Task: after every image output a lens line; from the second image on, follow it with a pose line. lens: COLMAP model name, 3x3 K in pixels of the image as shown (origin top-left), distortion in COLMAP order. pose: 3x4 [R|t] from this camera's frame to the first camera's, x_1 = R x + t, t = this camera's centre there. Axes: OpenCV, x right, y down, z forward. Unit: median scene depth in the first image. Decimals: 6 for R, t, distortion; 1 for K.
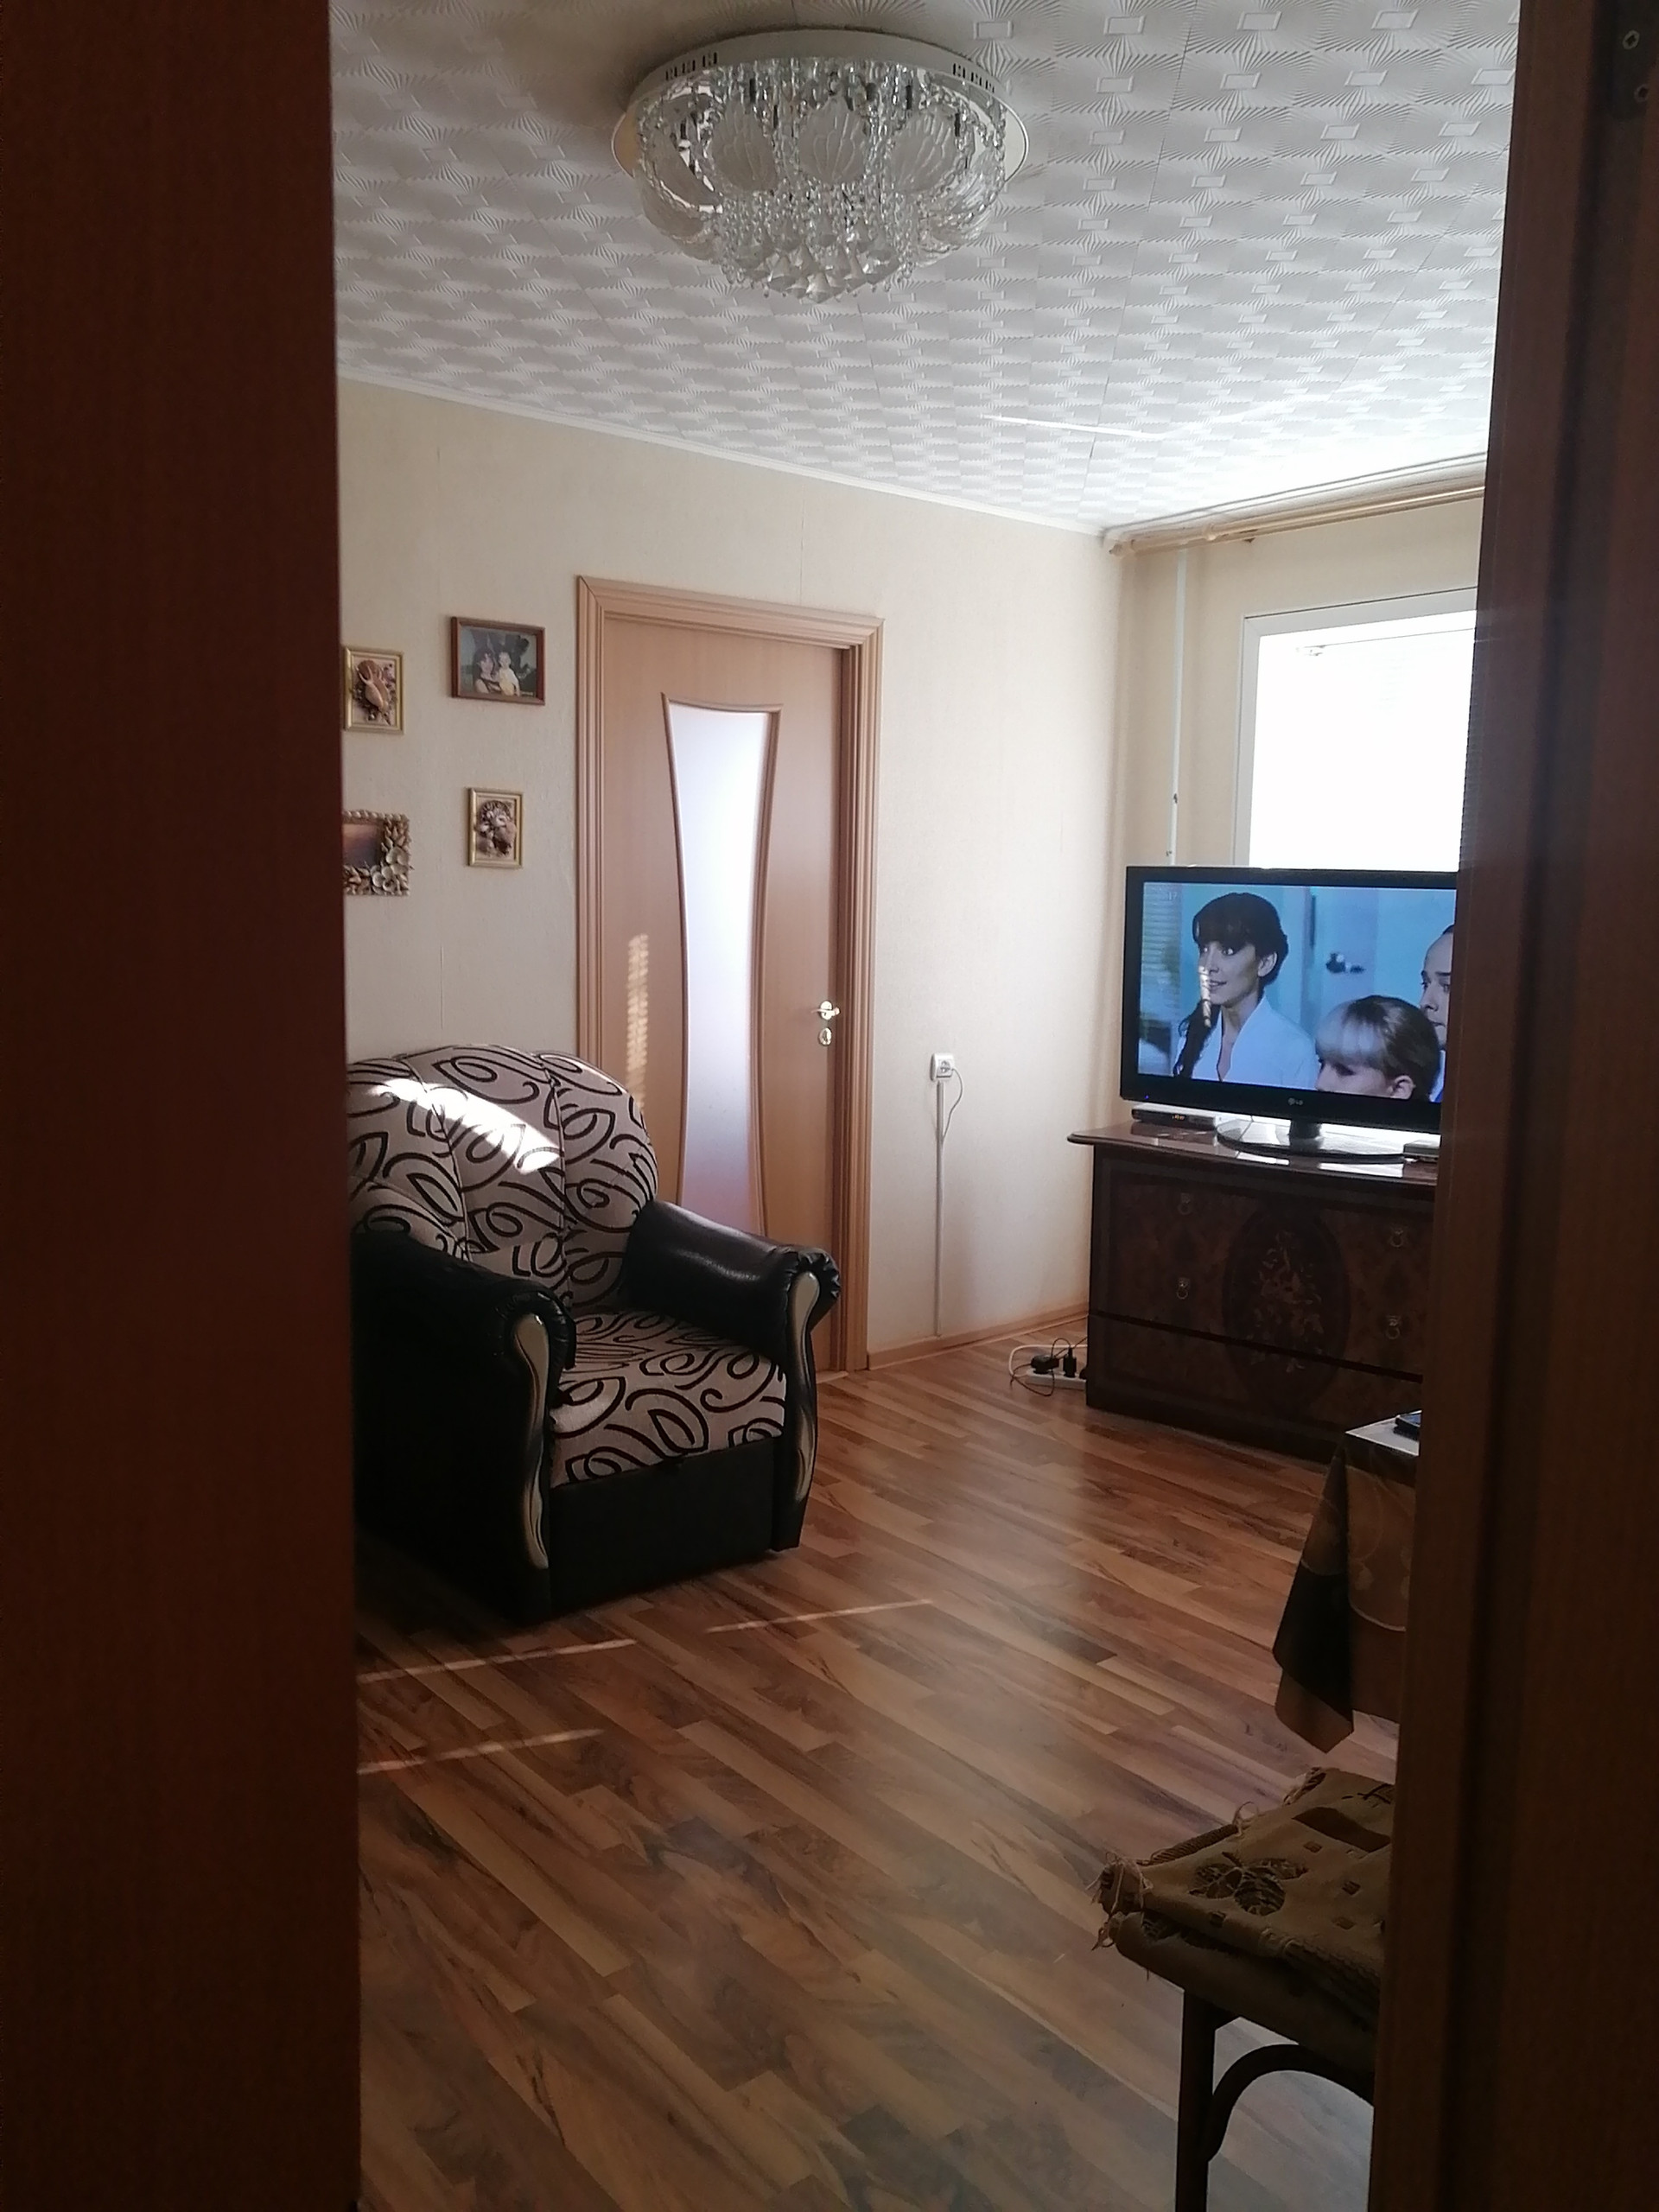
lens RADIAL K [[1729.1, 0, 830.4], [0, 1729.1, 1114.6], [0, 0, 1]] dist [-0.011701, 0.045549]
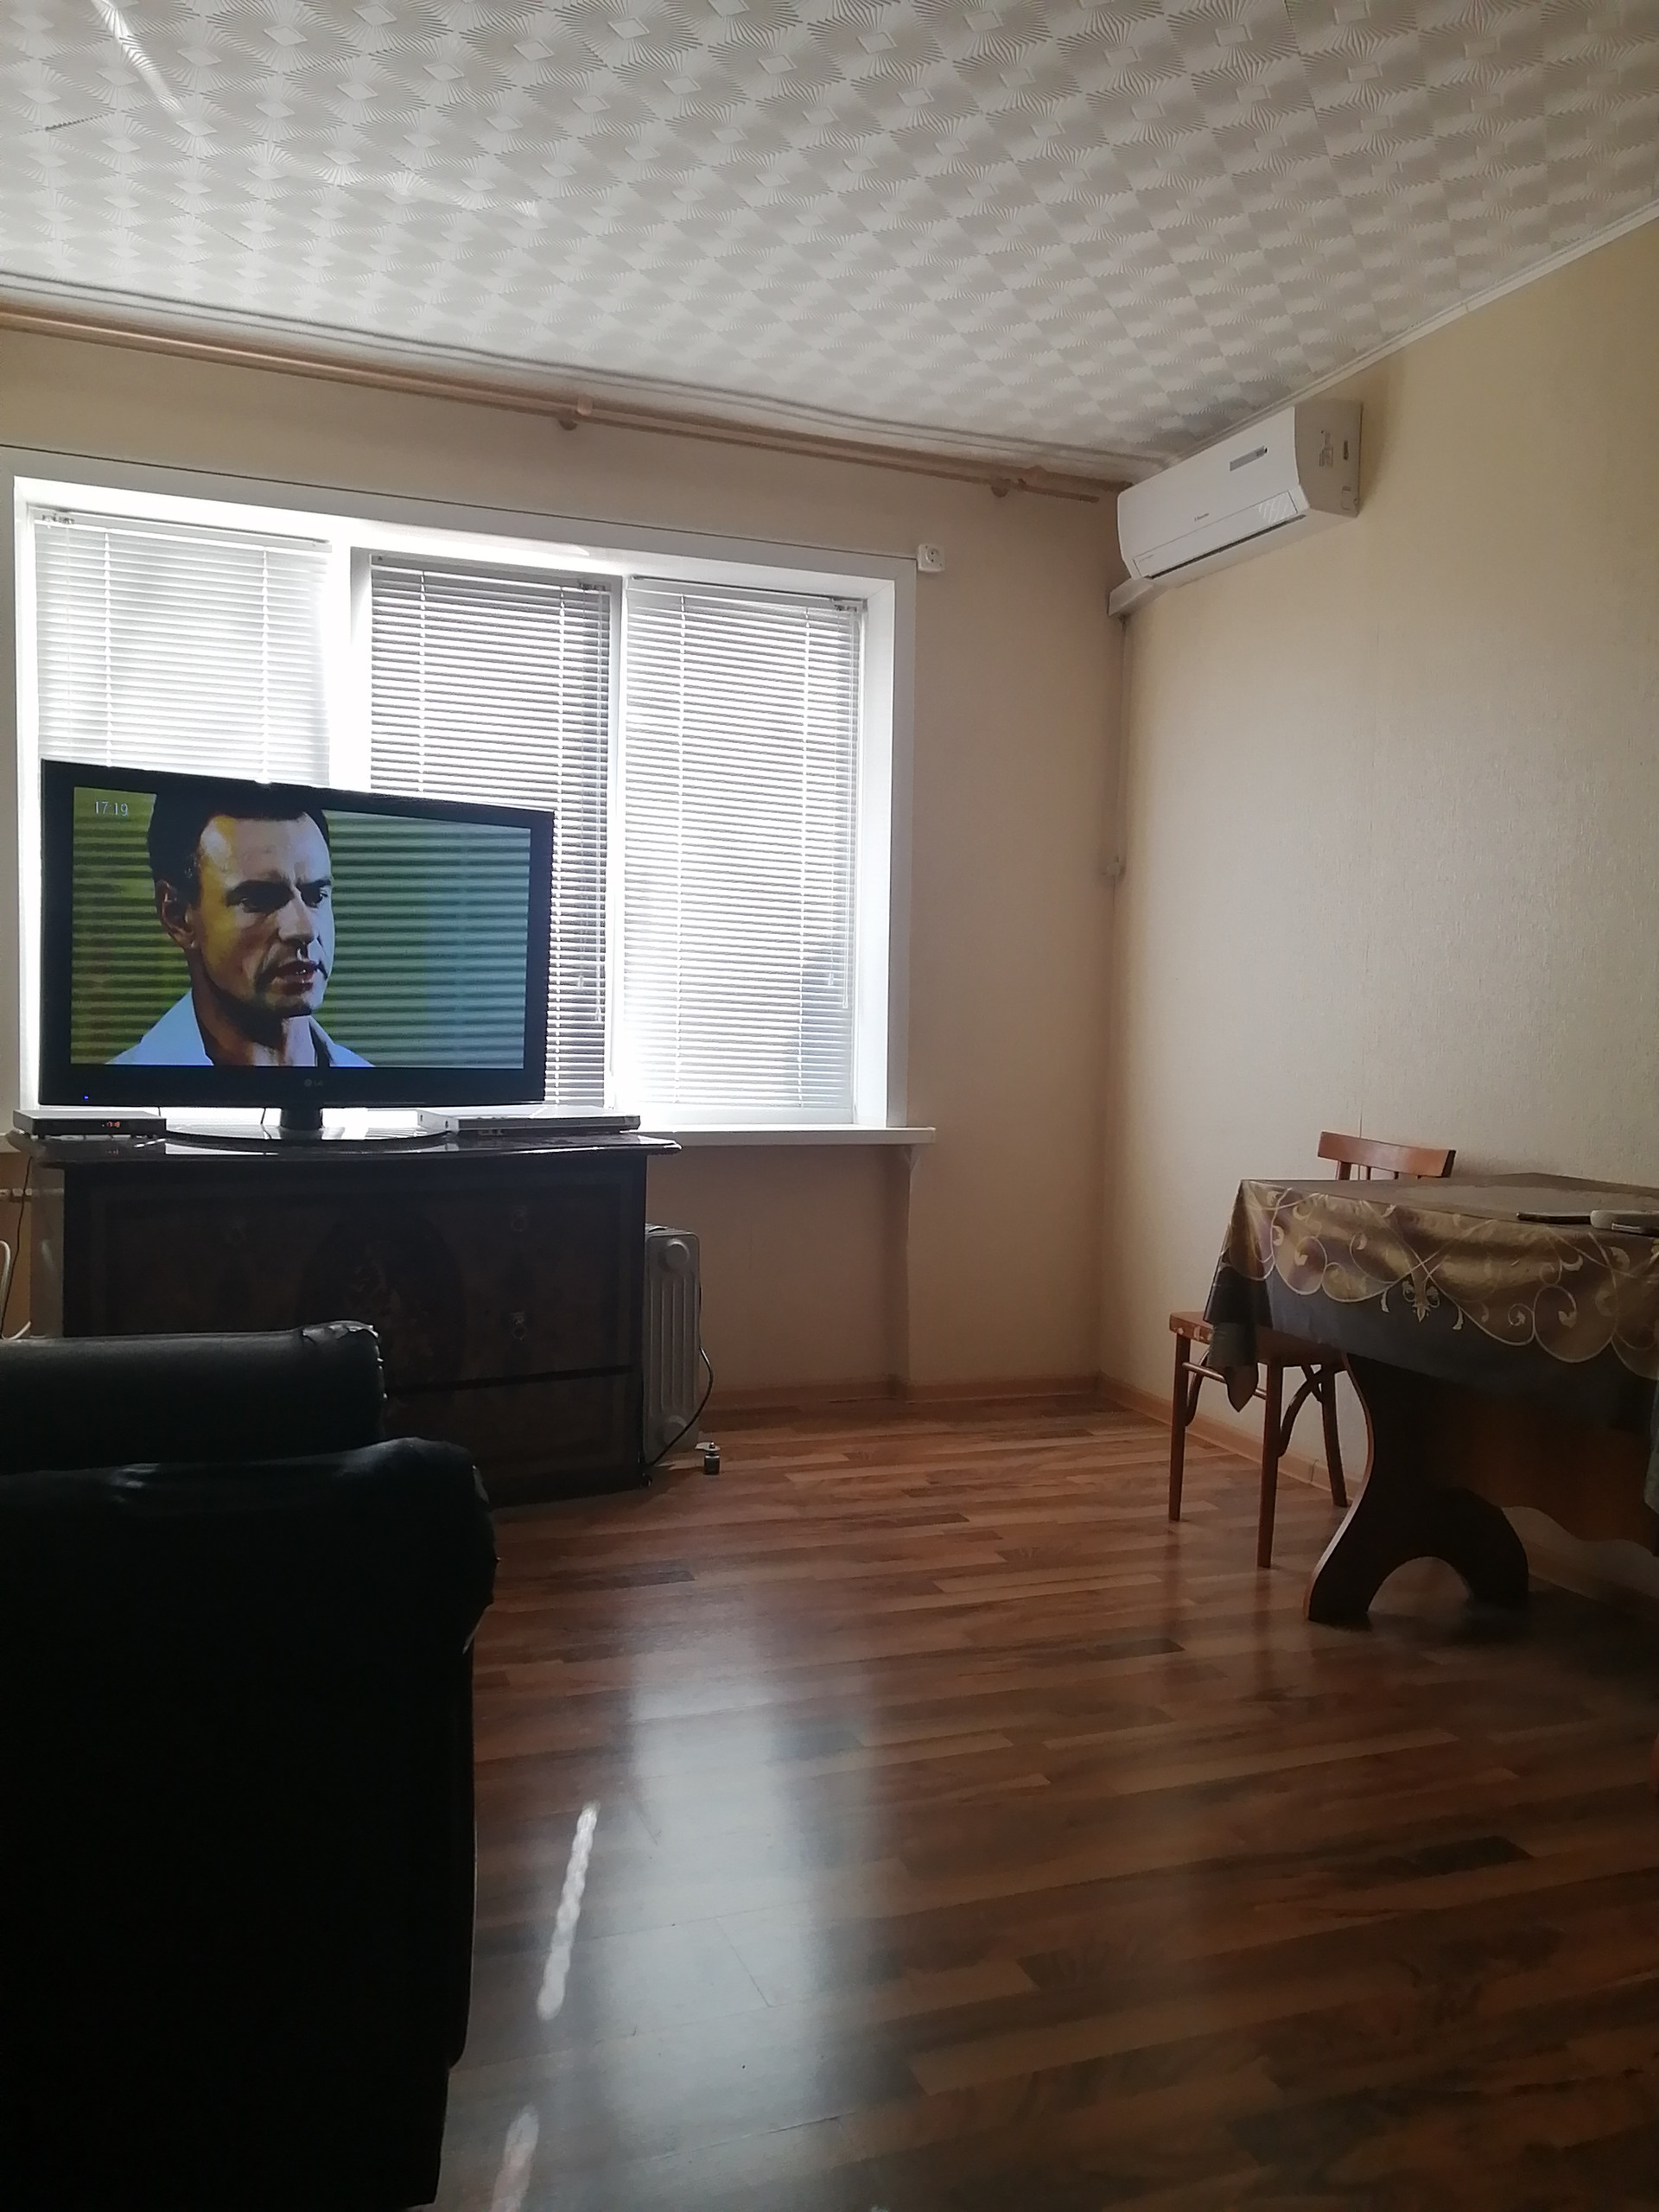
lens RADIAL K [[1729.1, 0, 830.4], [0, 1729.1, 1114.6], [0, 0, 1]] dist [-0.011701, 0.045549]
pose [[0.307021, -0.060401, 0.949784, -0.410895], [0.105525, 0.993991, 0.029101, 0.009853], [-0.945834, 0.091292, 0.311549, 0.544398]]
